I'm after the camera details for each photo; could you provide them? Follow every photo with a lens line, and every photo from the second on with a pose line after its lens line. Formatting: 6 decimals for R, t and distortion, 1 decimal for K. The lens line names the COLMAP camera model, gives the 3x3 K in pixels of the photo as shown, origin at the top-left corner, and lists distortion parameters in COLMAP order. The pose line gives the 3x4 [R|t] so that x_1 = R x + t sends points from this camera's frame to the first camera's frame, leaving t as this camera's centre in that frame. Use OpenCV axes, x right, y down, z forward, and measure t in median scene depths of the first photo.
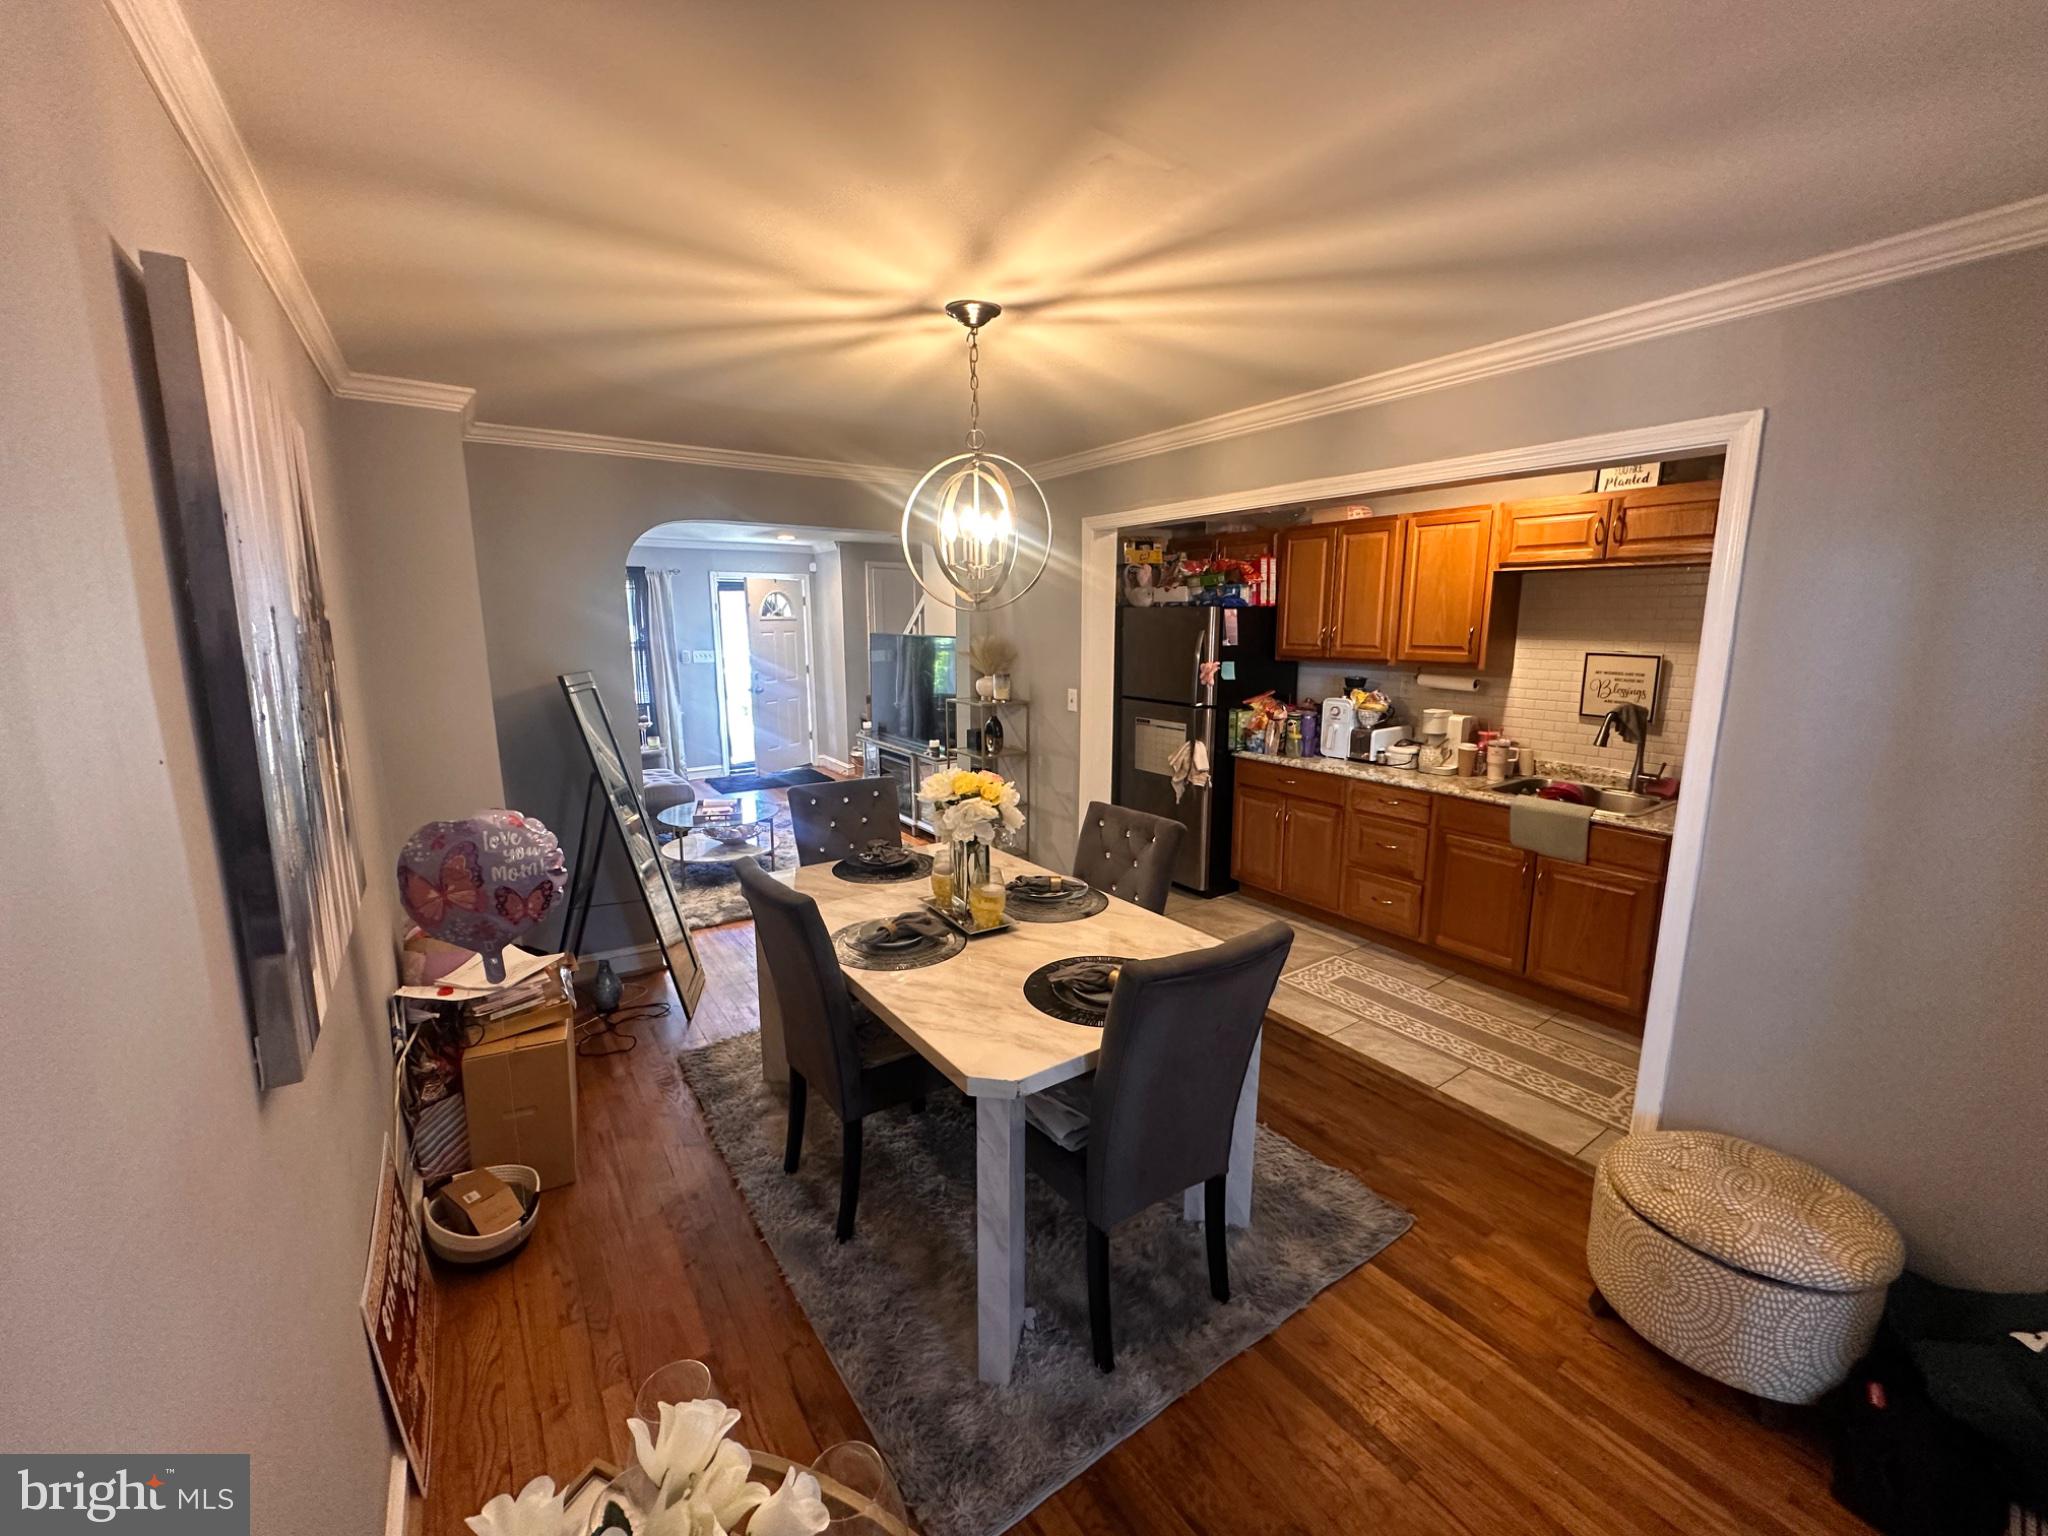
lens RADIAL K [[817.6, 0, 1027.3], [0, 817.6, 764.5], [0, 0, 1]] dist [-0.001067, 0.000125]
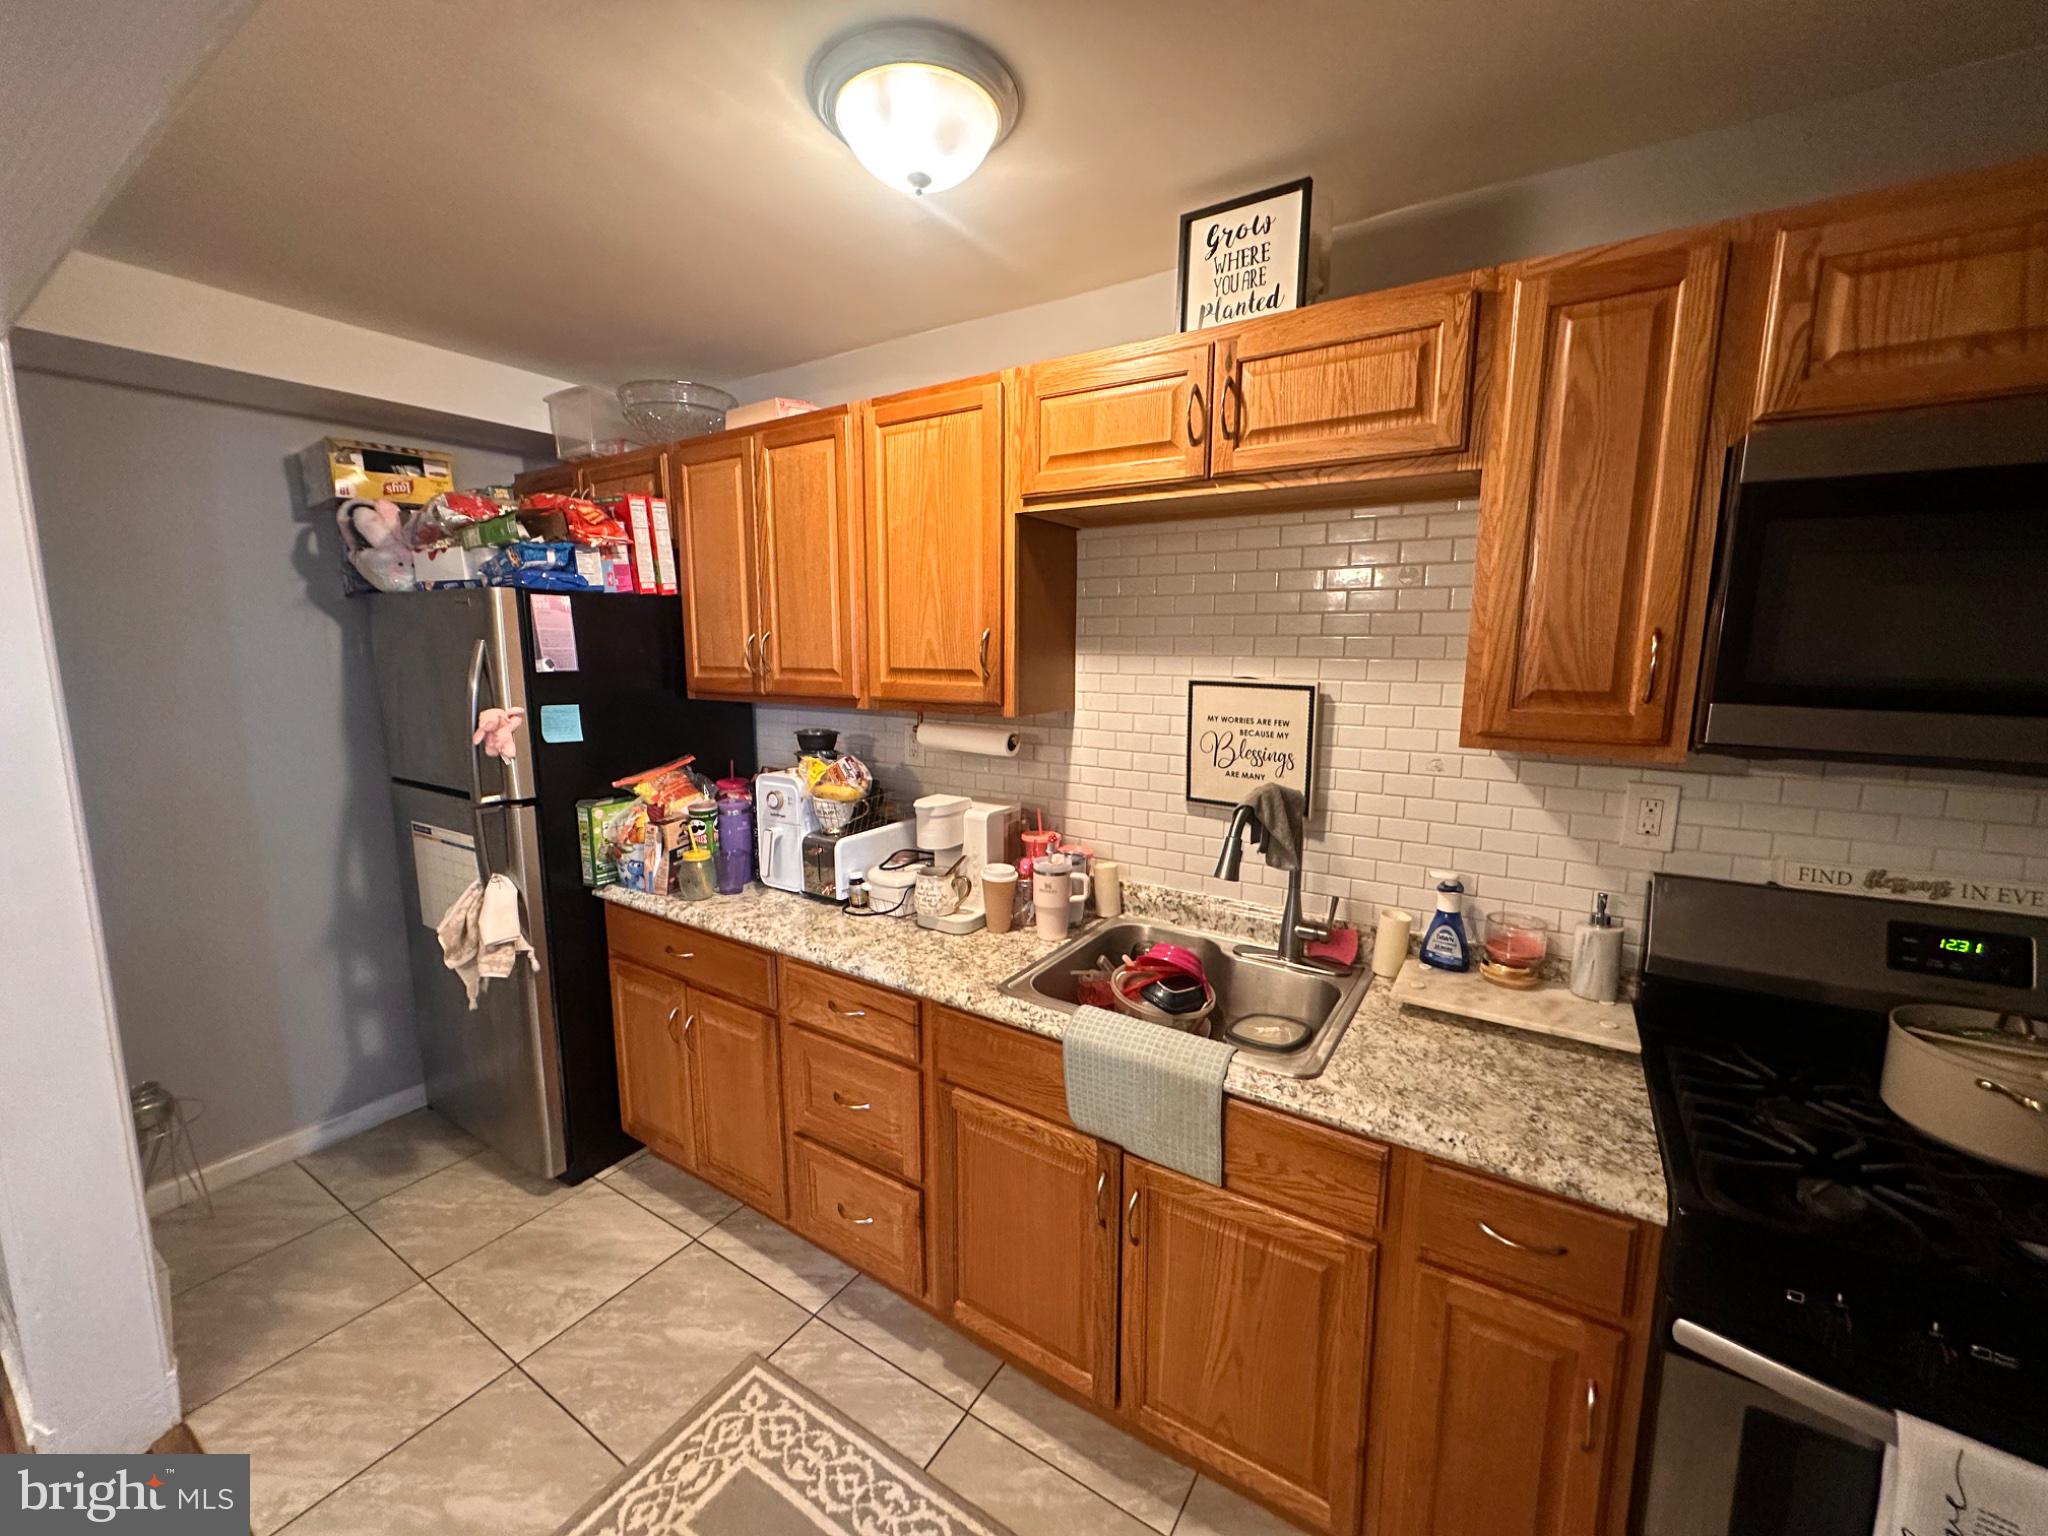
lens RADIAL K [[817.6, 0, 1027.3], [0, 817.6, 764.5], [0, 0, 1]] dist [-0.001067, 0.000125]
pose [[0.921931, -0.051686, 0.383890, 0.354393], [0.063535, 0.997813, -0.018238, -0.073585], [-0.382108, 0.041205, 0.923199, 0.514972]]
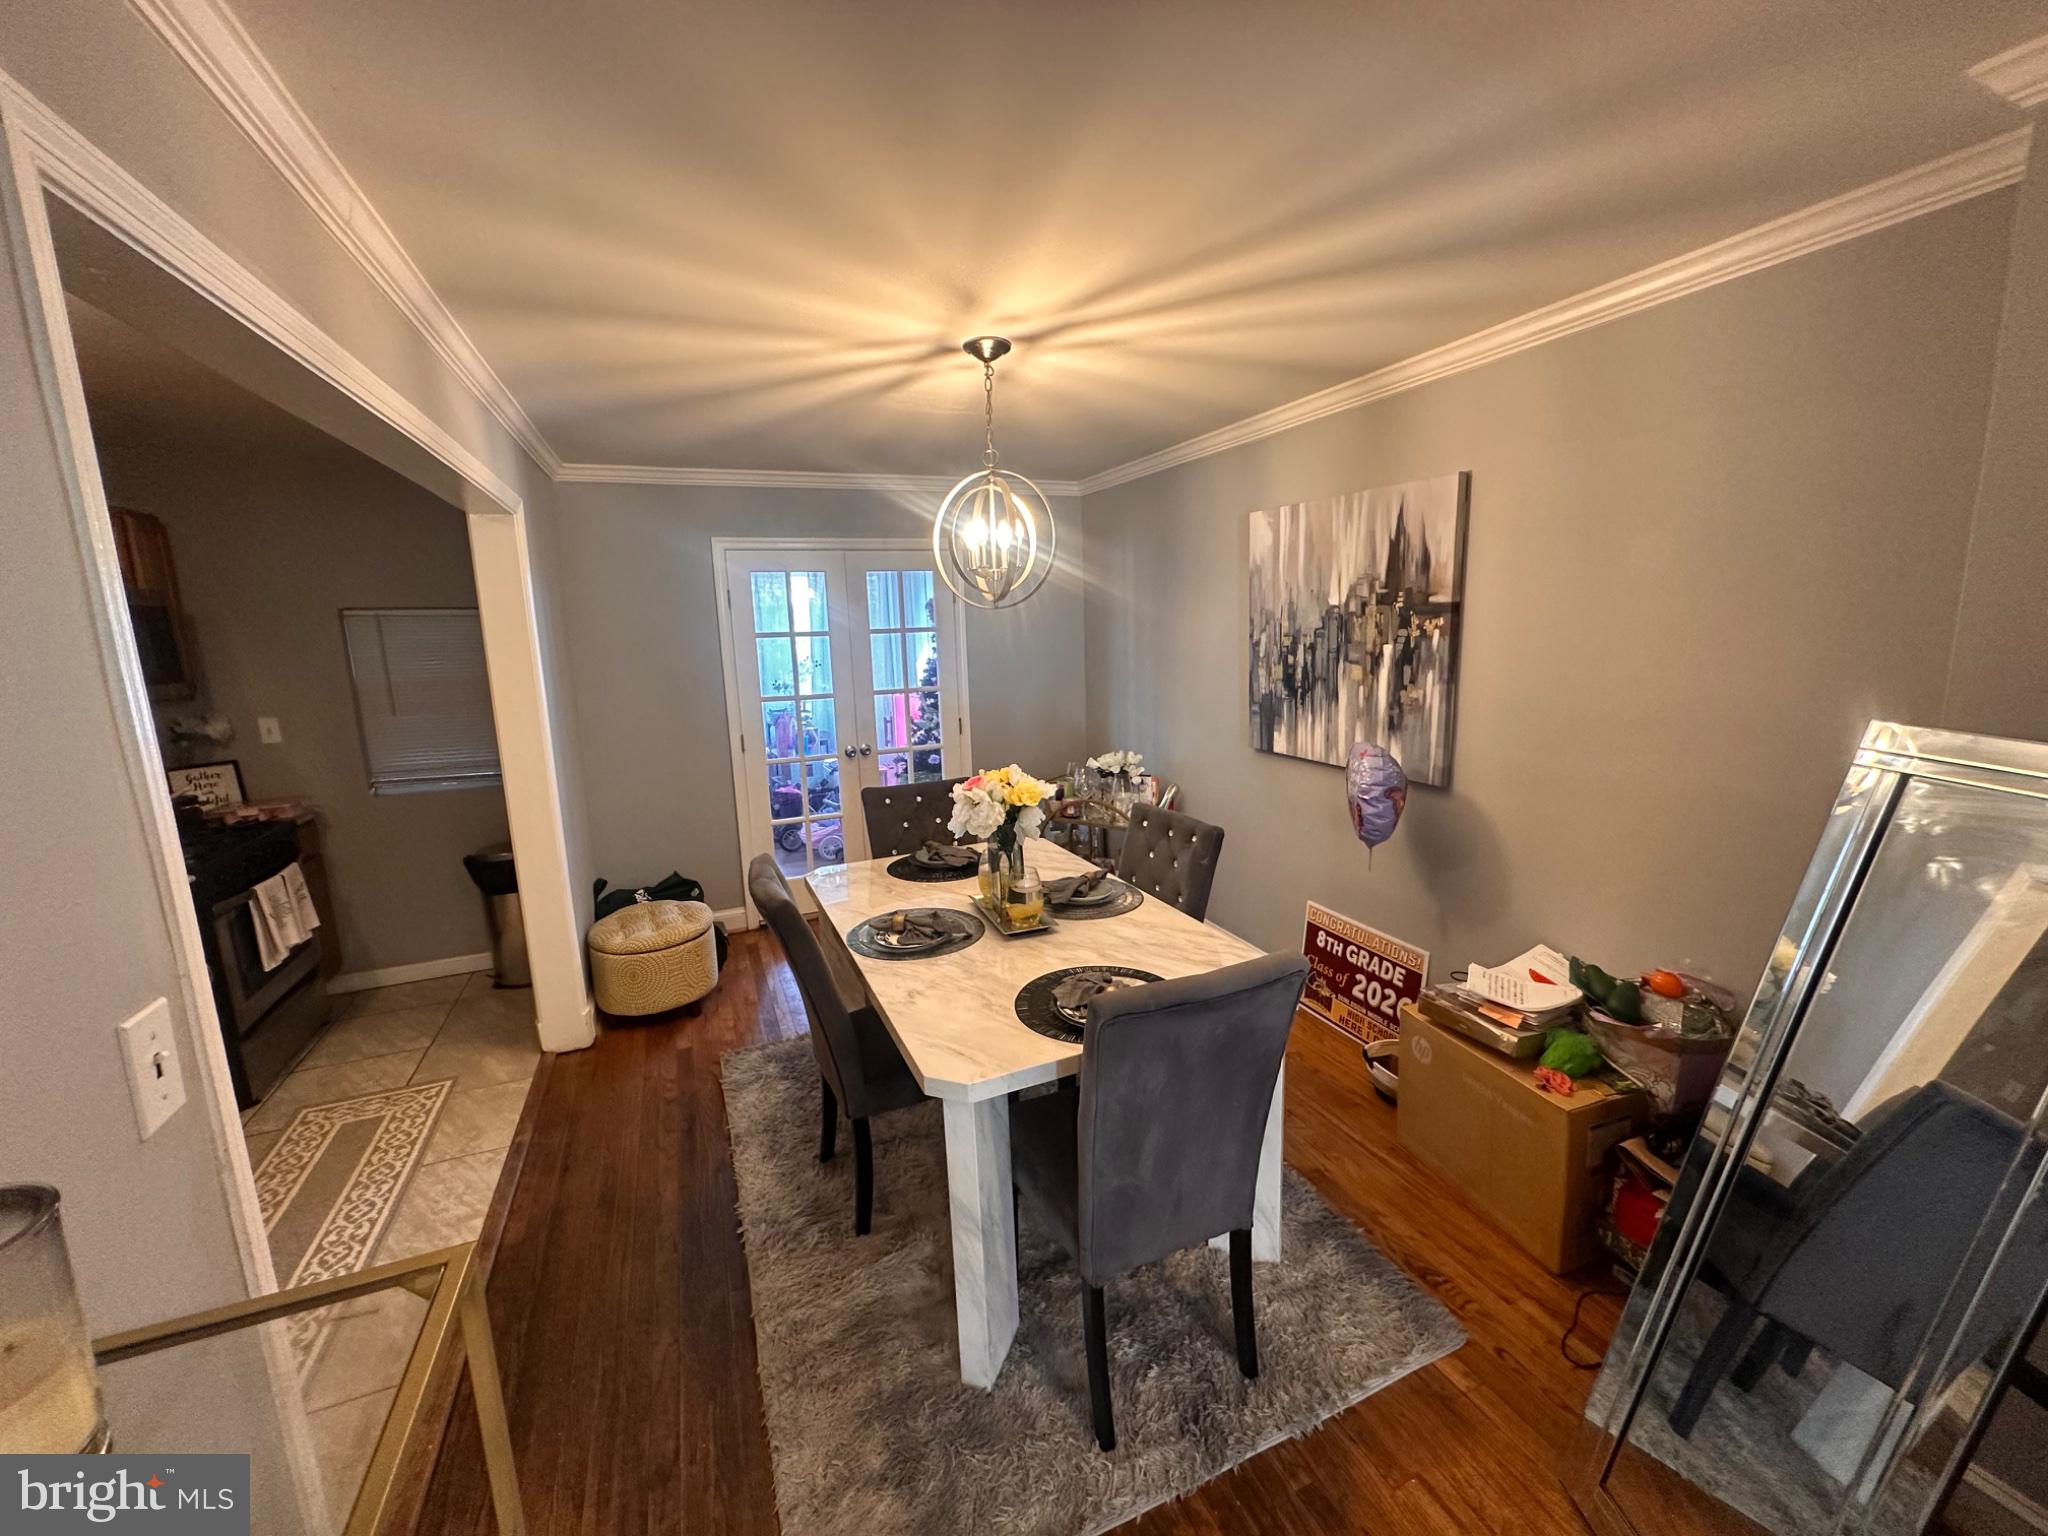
lens RADIAL K [[817.6, 0, 1027.3], [0, 817.6, 764.5], [0, 0, 1]] dist [-0.001067, 0.000125]
pose [[-0.978097, -0.006086, 0.208063, -0.182597], [0.067472, 0.936332, 0.344572, -0.198698], [-0.196913, 0.351063, -0.915412, 1.120689]]
